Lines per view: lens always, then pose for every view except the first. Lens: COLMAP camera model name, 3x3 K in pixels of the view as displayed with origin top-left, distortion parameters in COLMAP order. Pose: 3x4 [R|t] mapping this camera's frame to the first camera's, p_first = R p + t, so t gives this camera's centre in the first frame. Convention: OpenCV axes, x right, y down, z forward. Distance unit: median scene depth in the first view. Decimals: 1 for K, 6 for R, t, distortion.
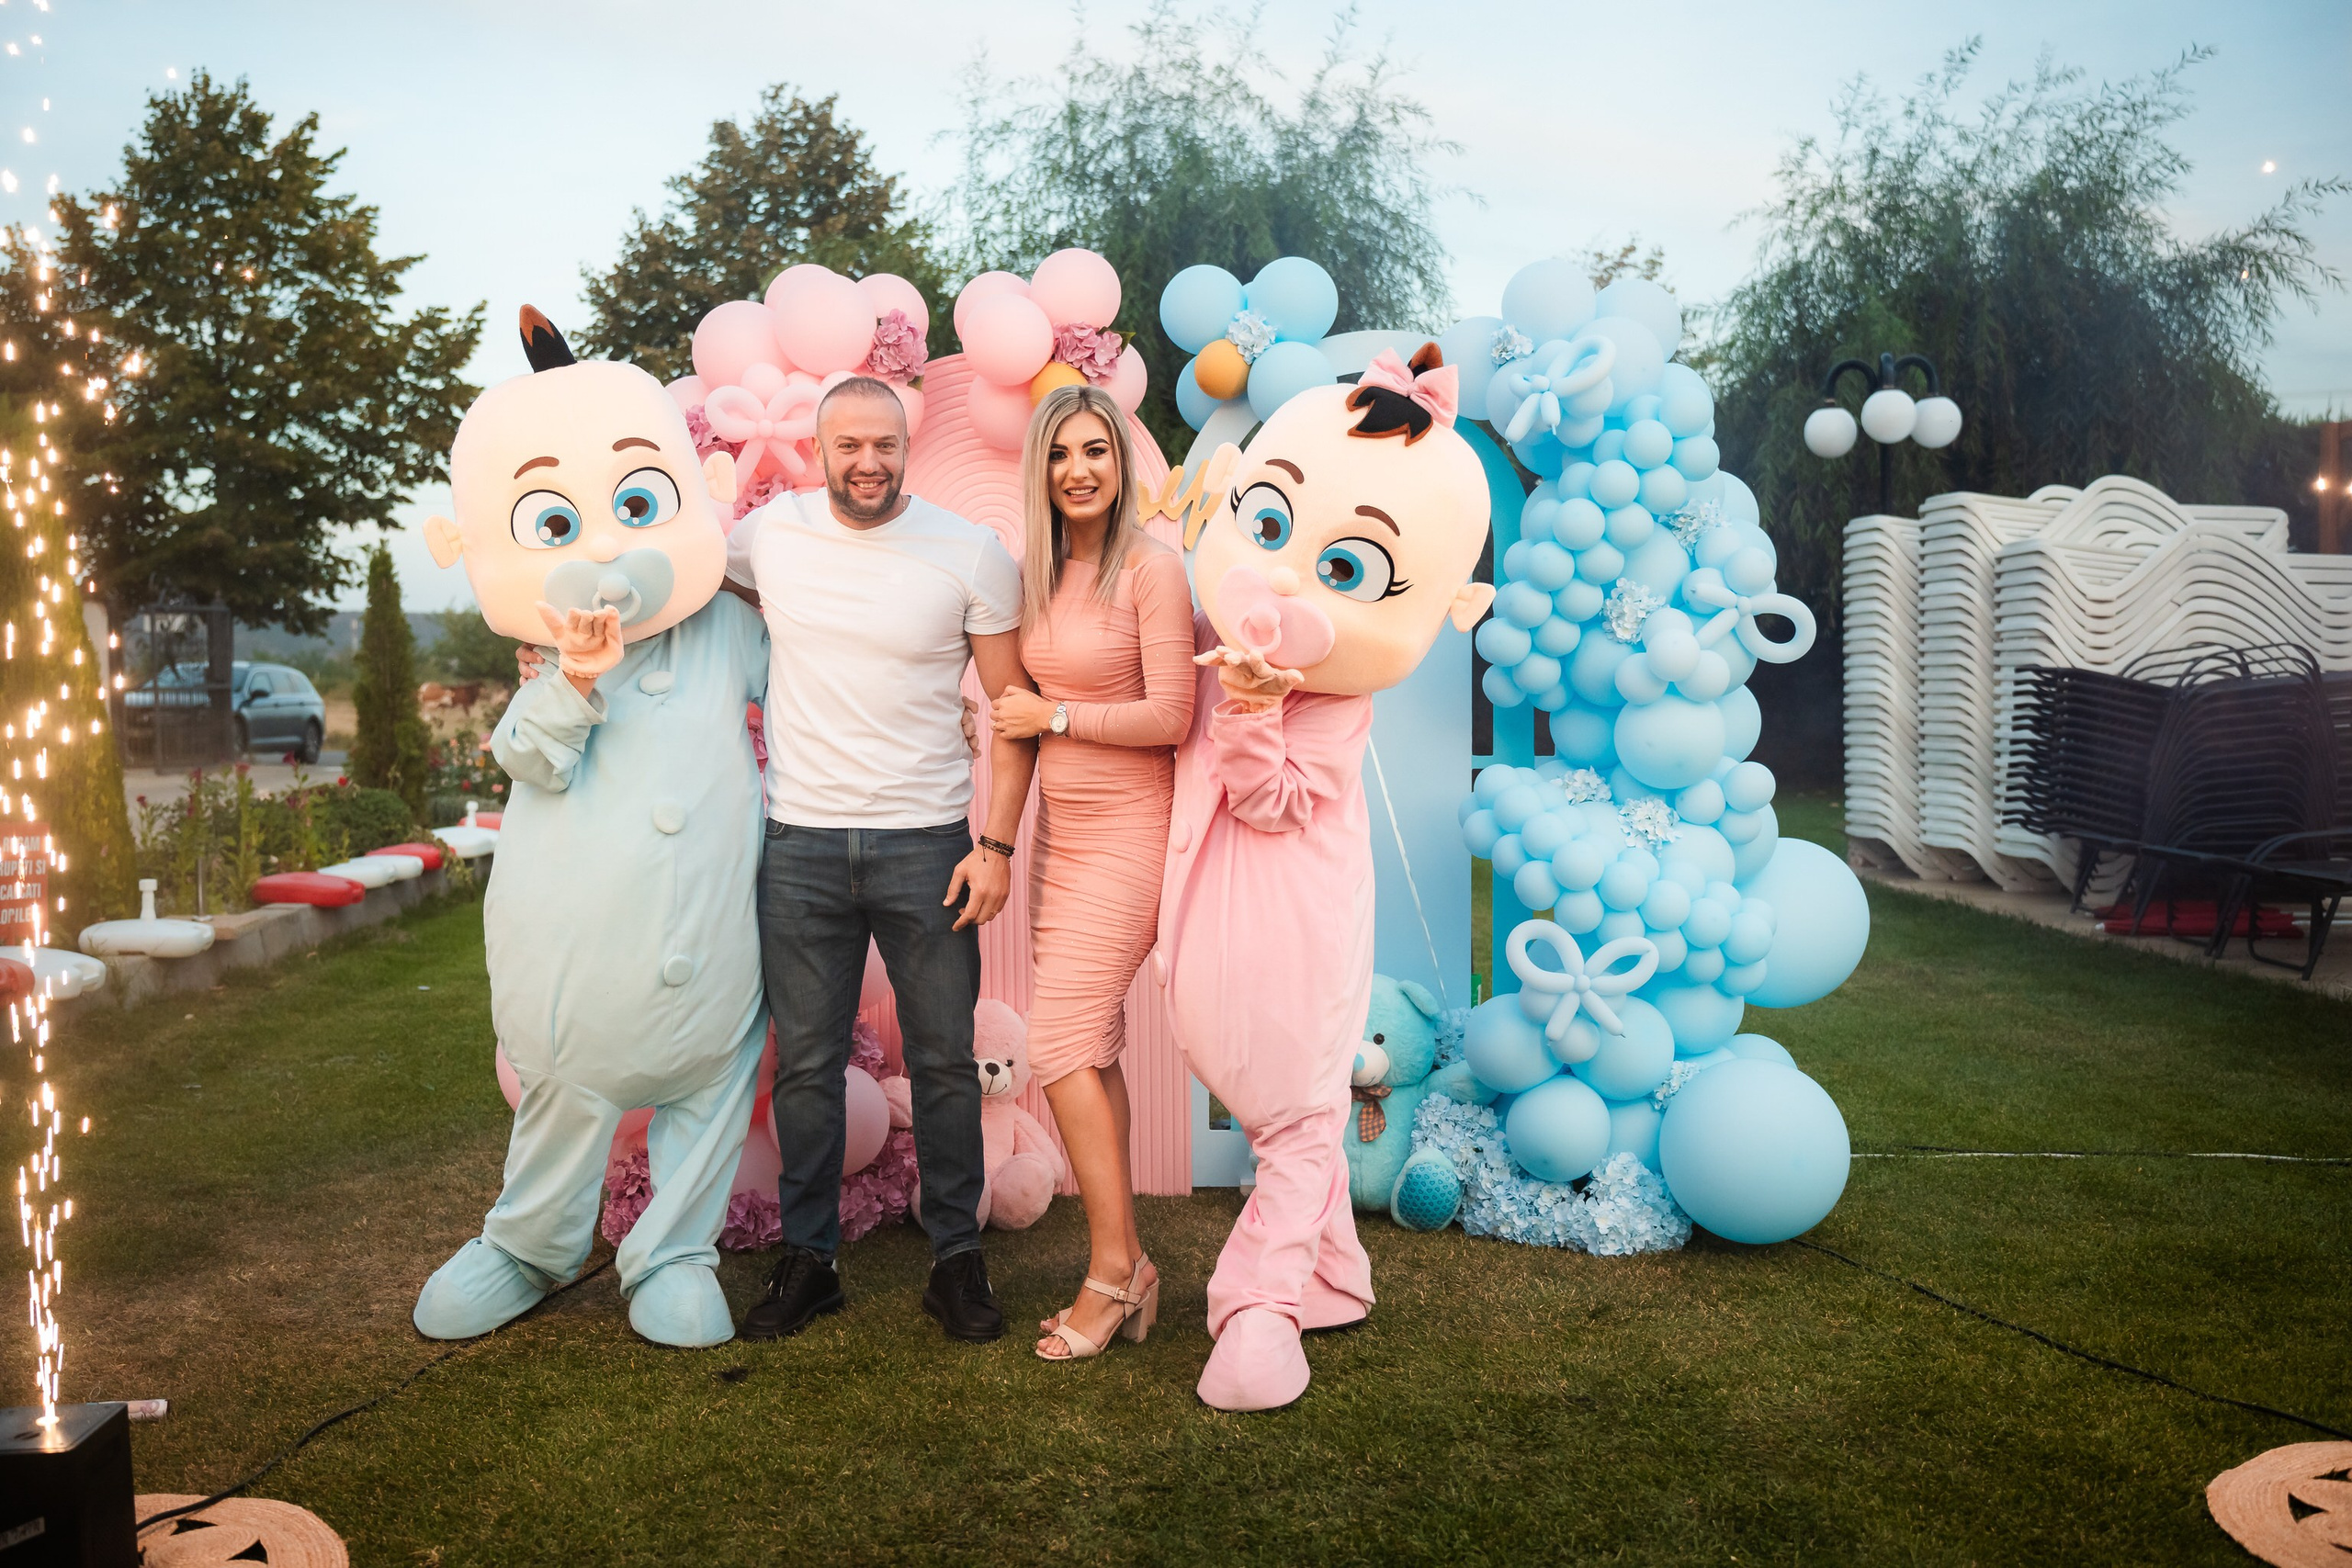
lens RADIAL K [[2322.2, 0, 1174.7], [0, 2322.2, 771.0], [0, 0, 1]] dist [-0.013345, 0.000343]
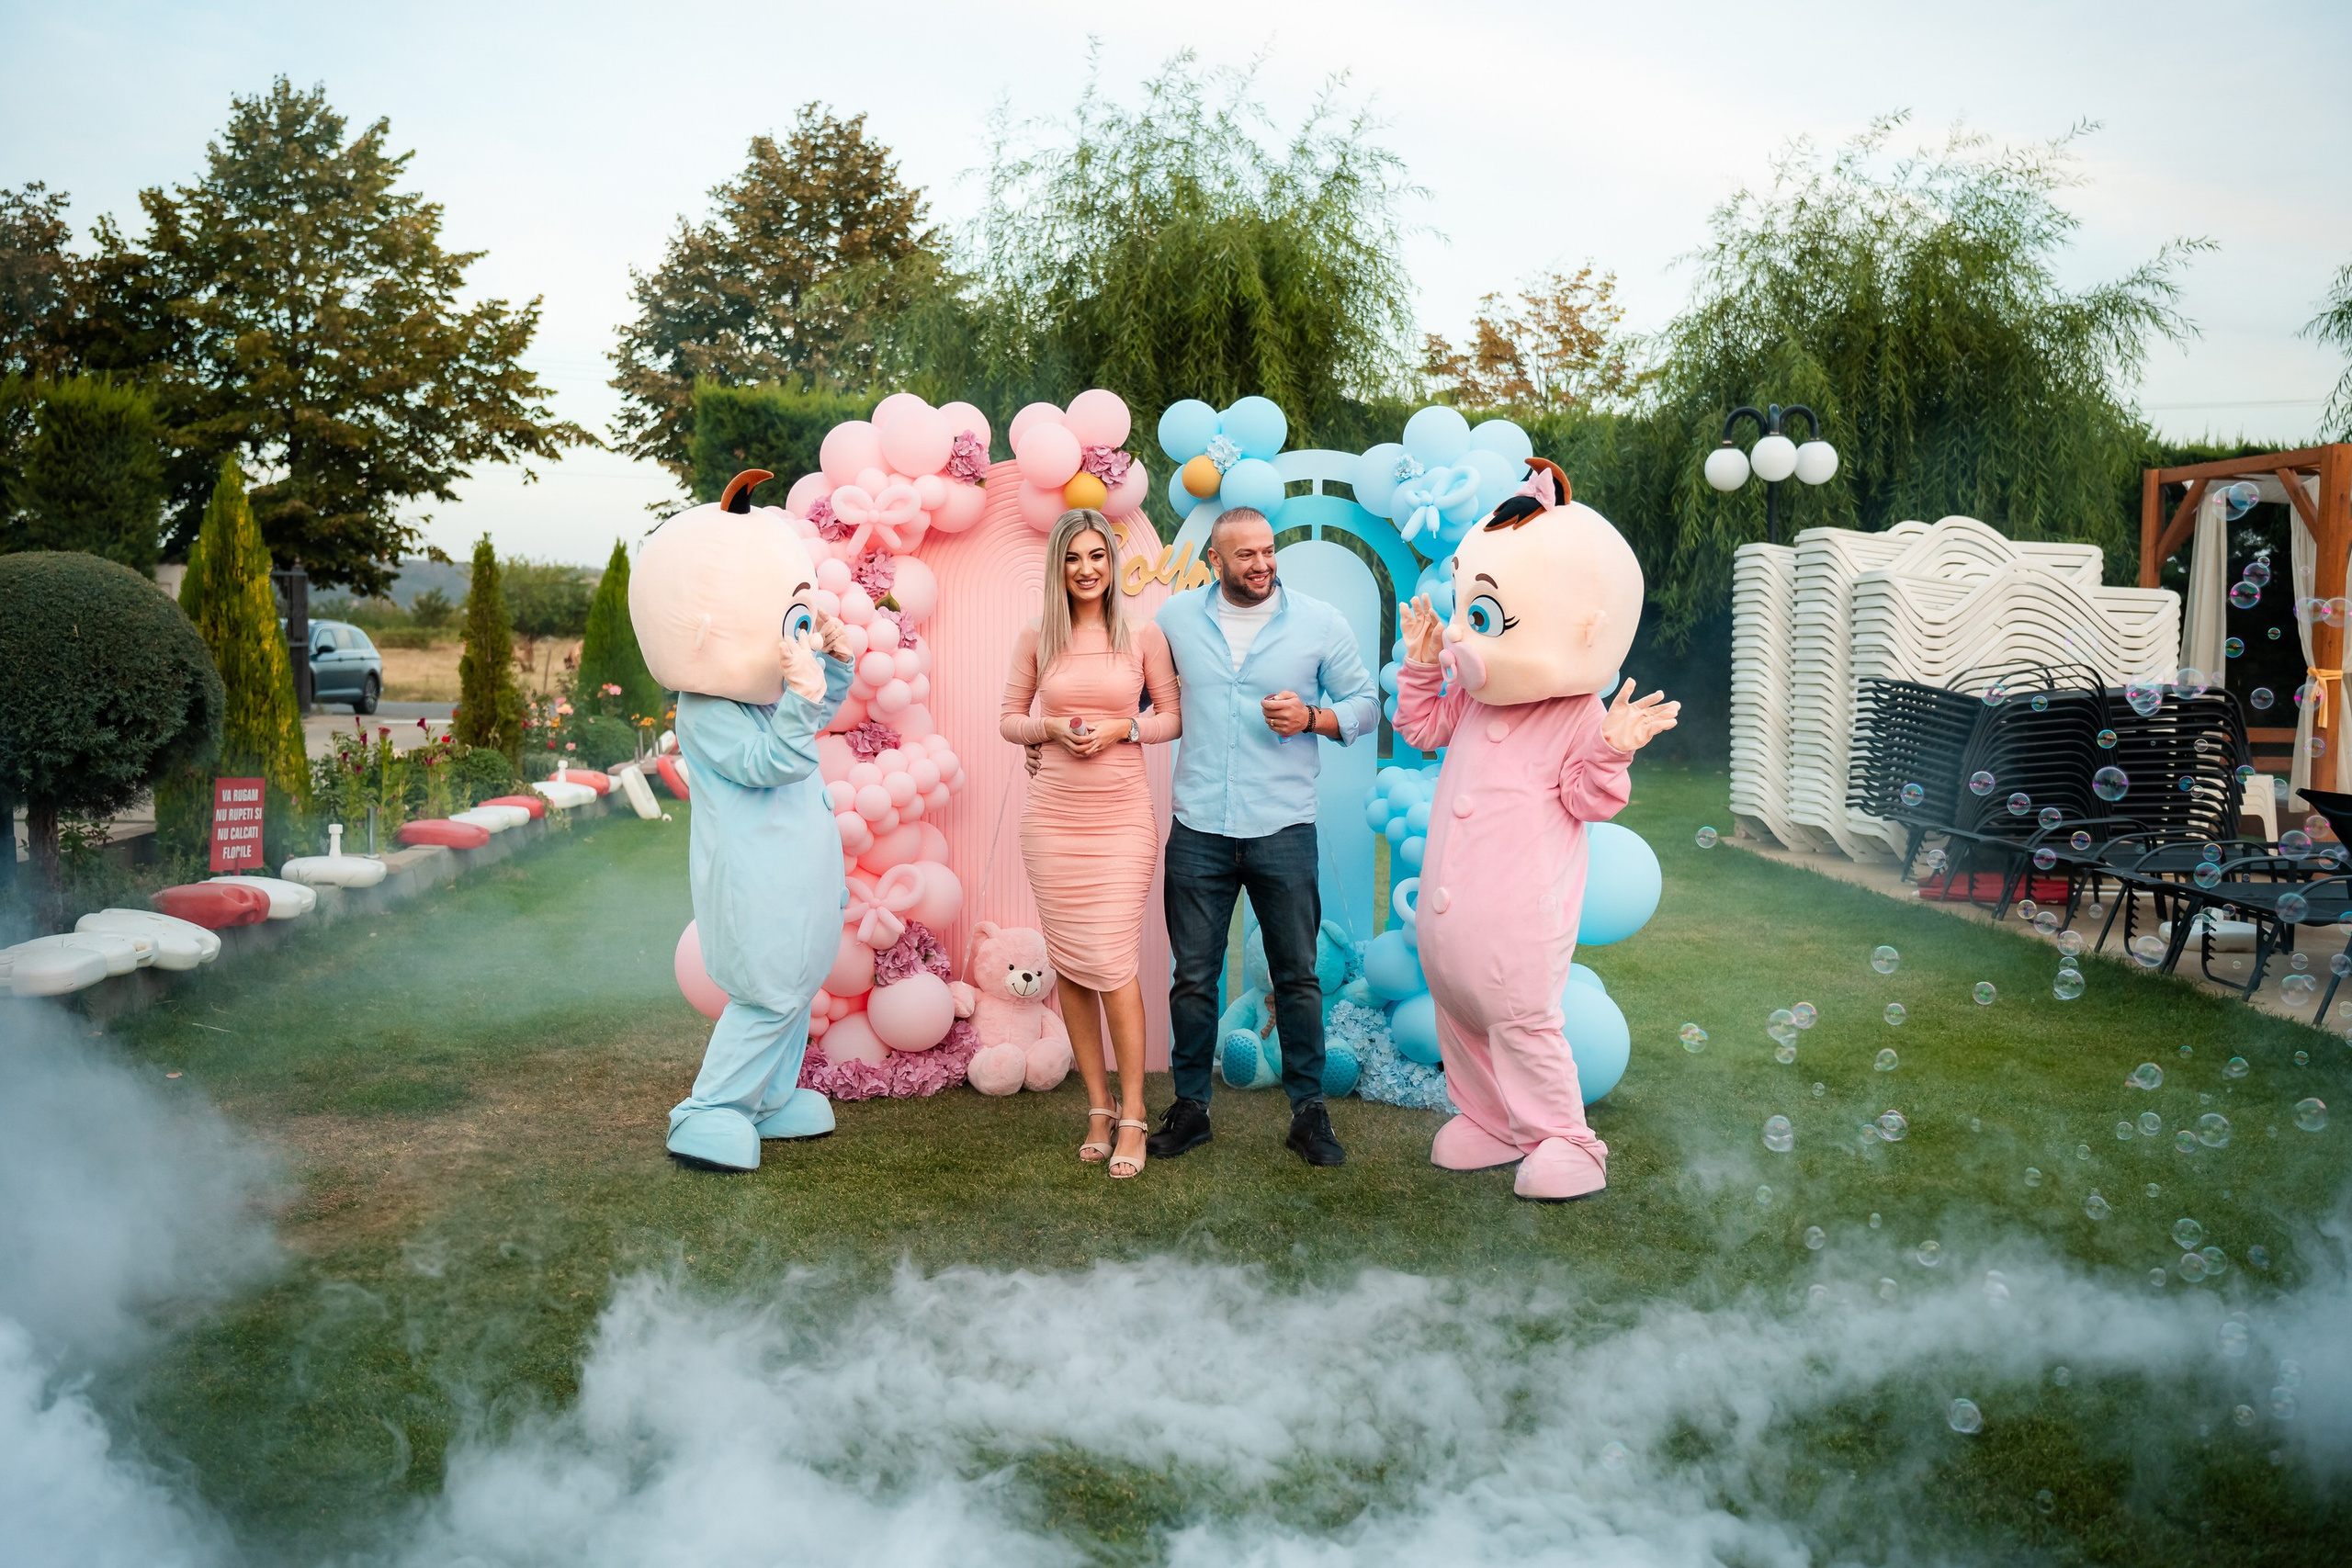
lens RADIAL K [[2241.4, 0, 1181.1], [0, 2241.4, 784.6], [0, 0, 1]] dist [0.001846, 0.001779]
pose [[0.999764, 0.019976, 0.008488, 0.000086], [-0.020181, 0.999488, 0.024826, -0.008639], [-0.007988, -0.024992, 0.999656, -0.131204]]
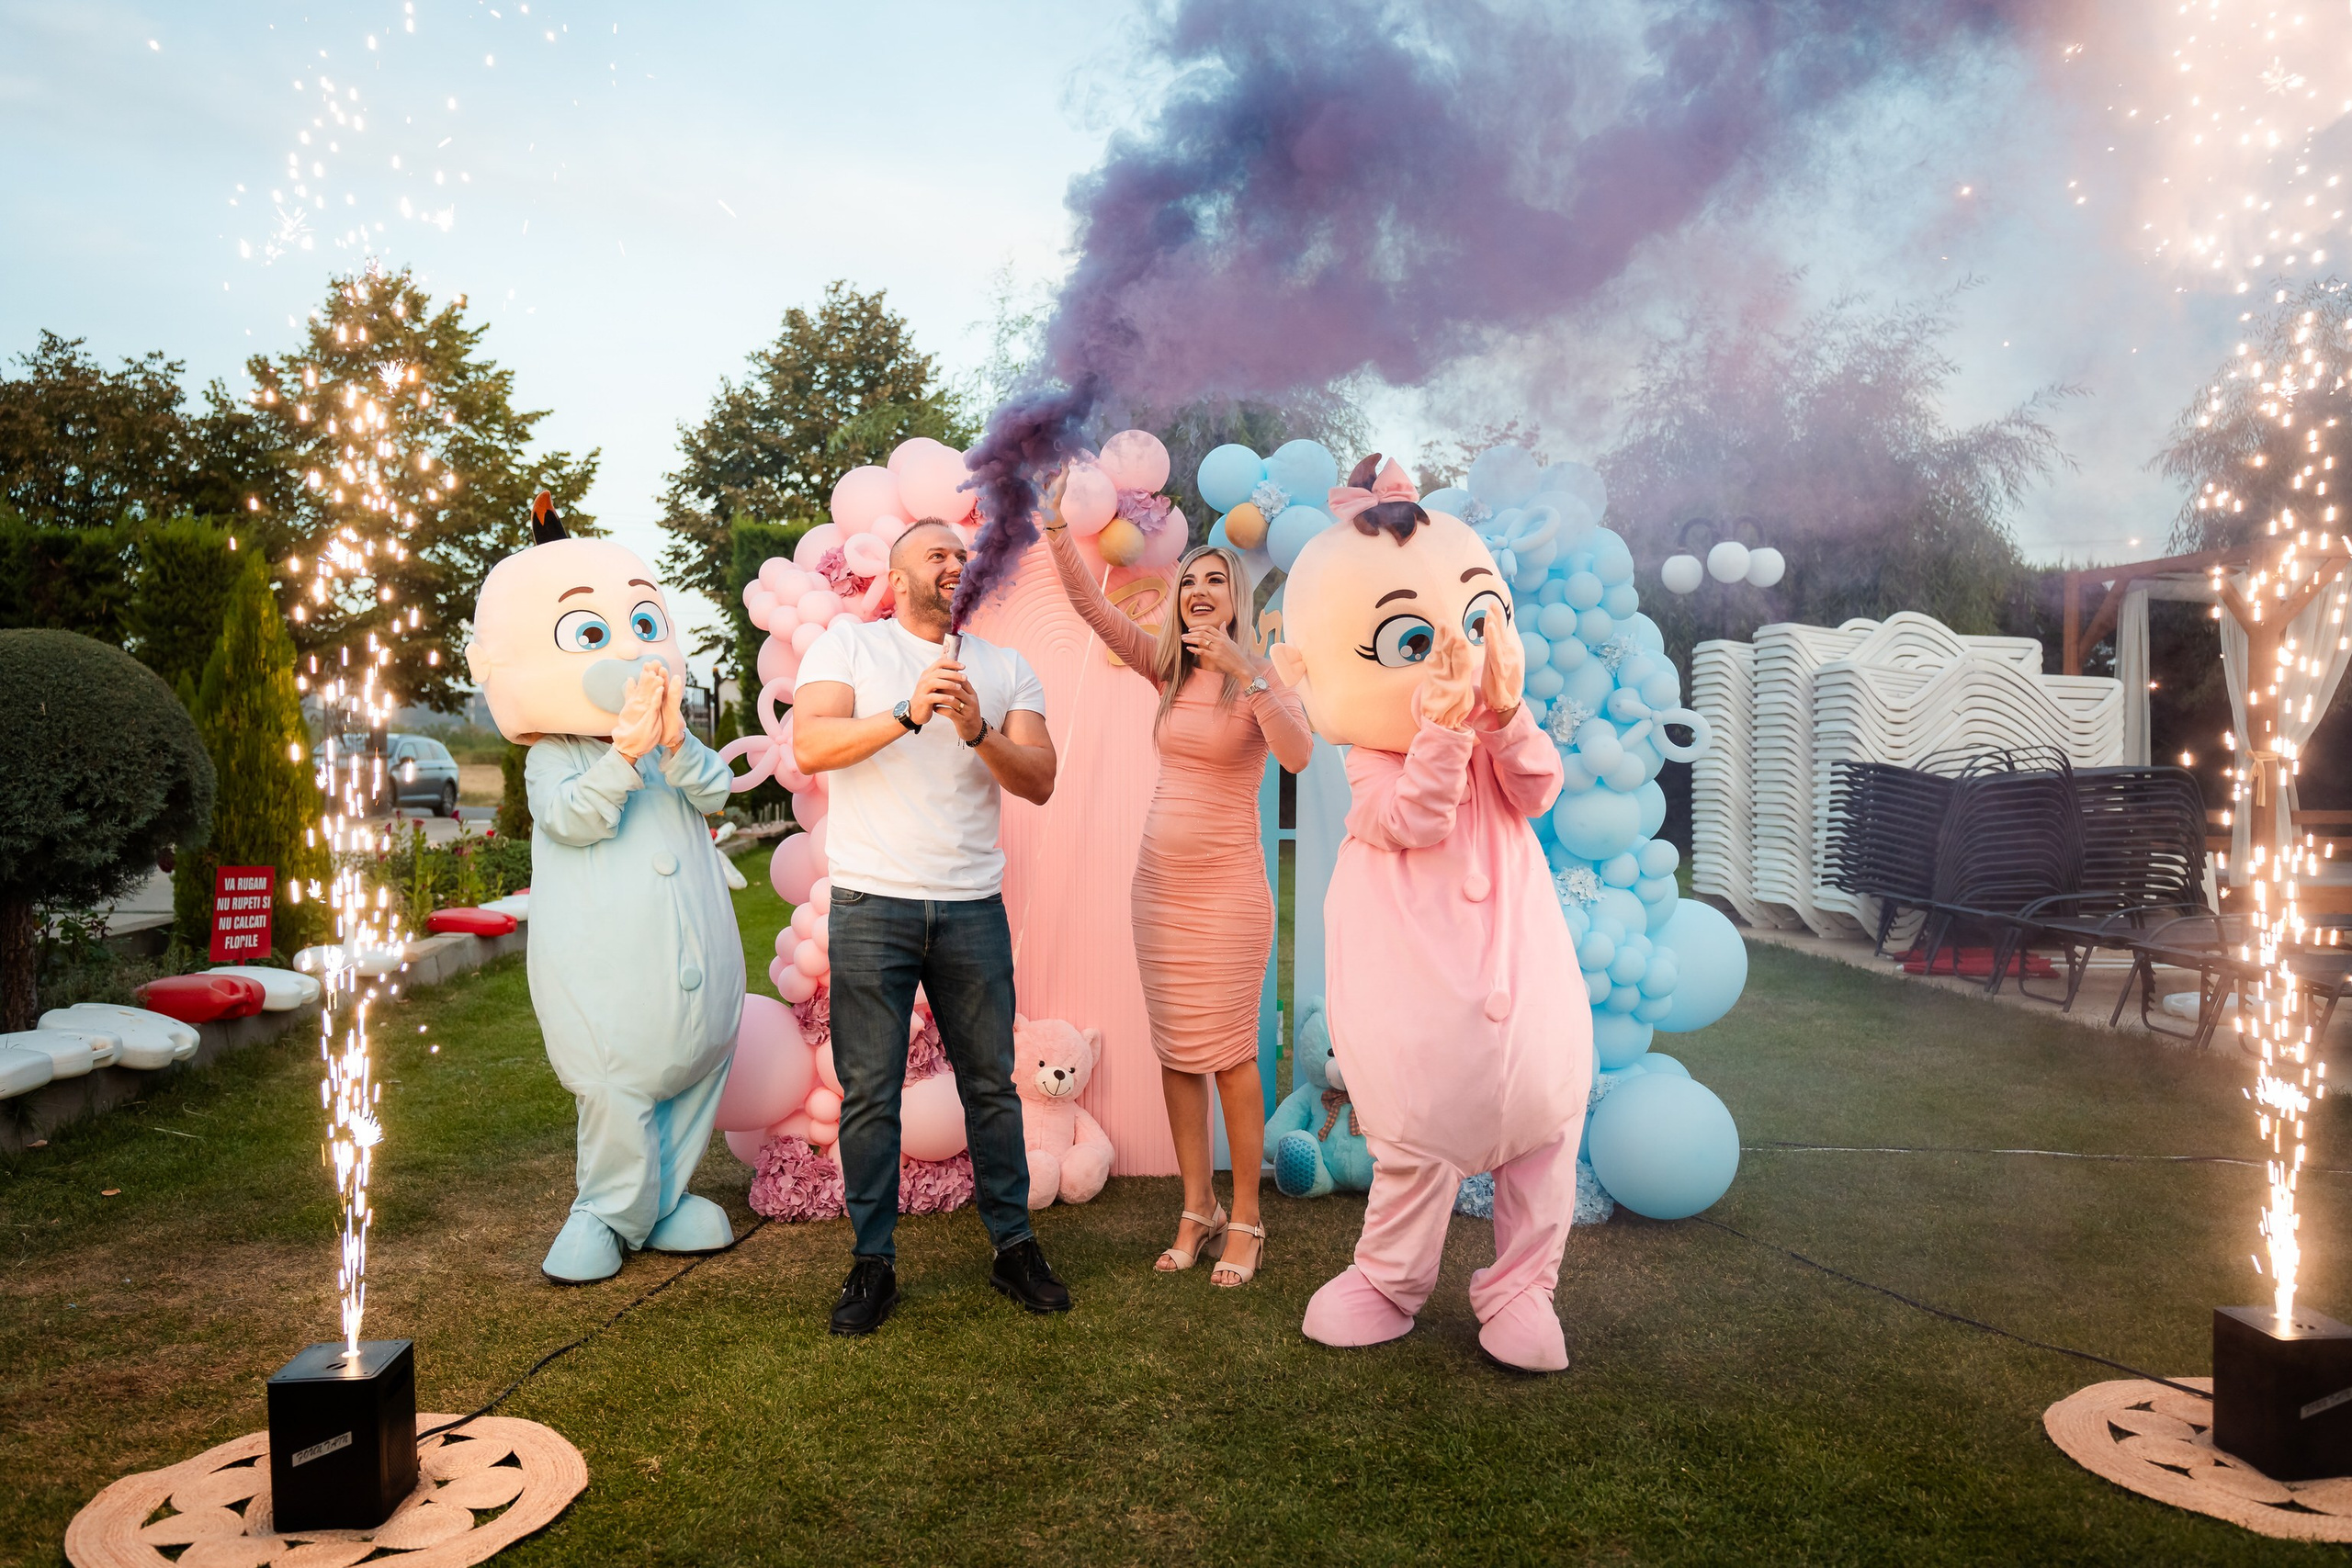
lens RADIAL K [[1859.5, 0, 1181.3], [0, 1859.5, 777.4], [0, 0, 1]] dist [-0.002107, -0.004771]
pose [[0.999572, 0.013565, 0.025935, -0.015555], [-0.012825, 0.999512, -0.028494, -0.002040], [-0.026309, 0.028149, 0.999257, -0.006341]]
